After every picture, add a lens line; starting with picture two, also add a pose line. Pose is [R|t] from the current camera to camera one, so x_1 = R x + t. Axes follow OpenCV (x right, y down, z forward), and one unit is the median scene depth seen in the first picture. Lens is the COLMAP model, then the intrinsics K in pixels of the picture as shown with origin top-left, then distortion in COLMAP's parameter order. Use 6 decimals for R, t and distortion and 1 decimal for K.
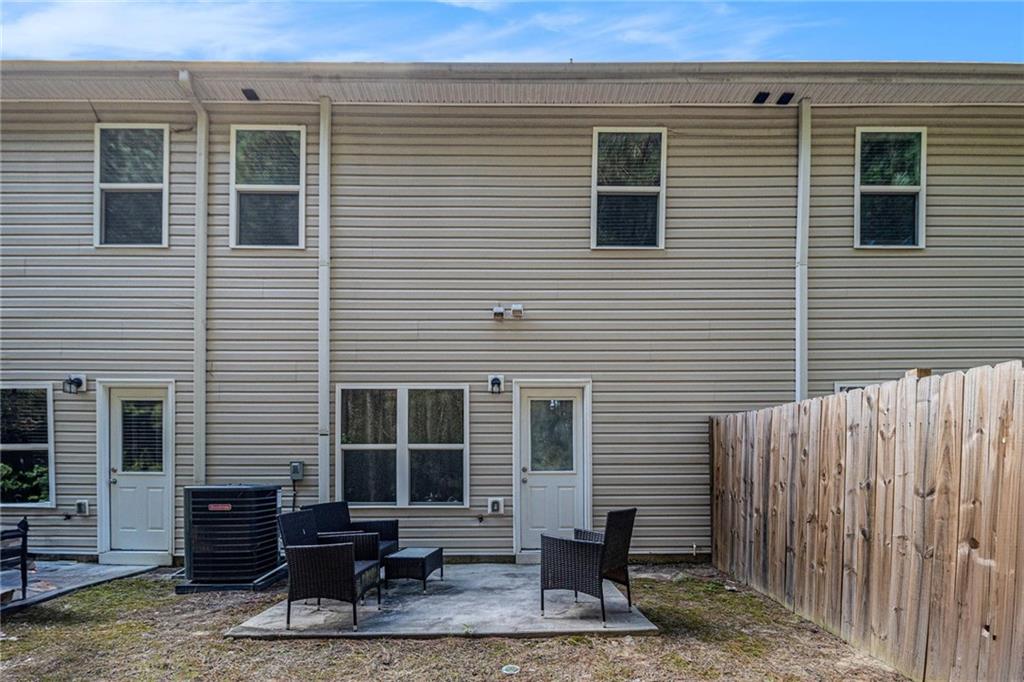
lens RADIAL K [[516.6, 0, 509.2], [0, 516.6, 312.0], [0, 0, 1]] dist [0.020396, -0.032071]
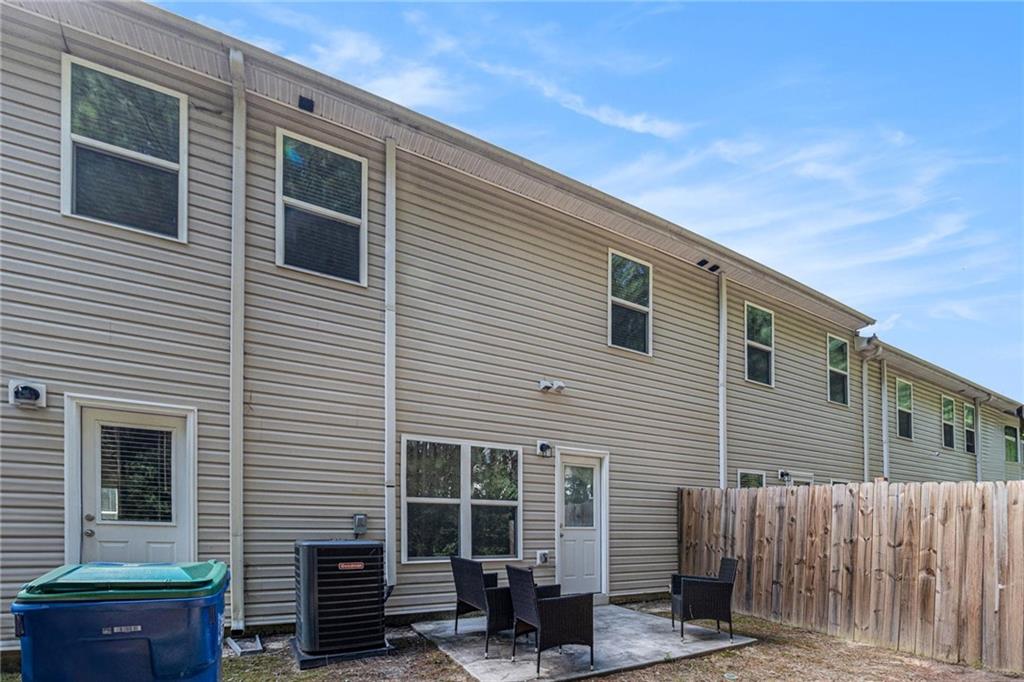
lens RADIAL K [[516.6, 0, 509.2], [0, 516.6, 312.0], [0, 0, 1]] dist [0.020396, -0.032071]
pose [[0.841769, 0.214087, 0.495573, -0.900196], [-0.174491, 0.976626, -0.125515, -0.002389], [-0.510860, 0.019182, 0.859450, 0.043324]]
